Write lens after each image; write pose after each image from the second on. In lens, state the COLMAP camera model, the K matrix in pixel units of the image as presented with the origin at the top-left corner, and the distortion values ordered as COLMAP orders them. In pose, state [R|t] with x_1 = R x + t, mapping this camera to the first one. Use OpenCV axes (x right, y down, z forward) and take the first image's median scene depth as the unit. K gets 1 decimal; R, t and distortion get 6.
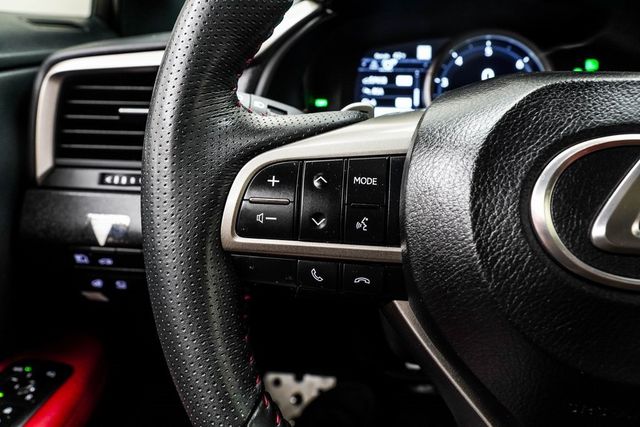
lens RADIAL K [[518.2, 0, 320.0], [0, 518.2, 213.5], [0, 0, 1]] dist [-0.062115, 0.003955]
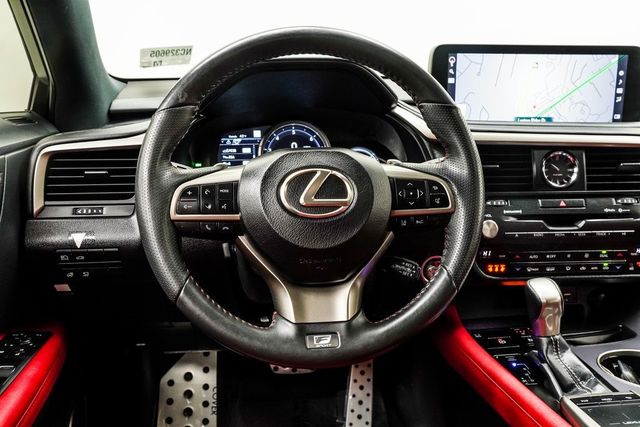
lens RADIAL K [[566.5, 0, 320.0], [0, 566.5, 213.5], [0, 0, 1]] dist [-0.047399, -0.003078]
pose [[0.969708, -0.054879, 0.238023, -0.074626], [0.084401, 0.989696, -0.115665, 0.235274], [-0.229223, 0.132250, 0.964348, -1.052319]]
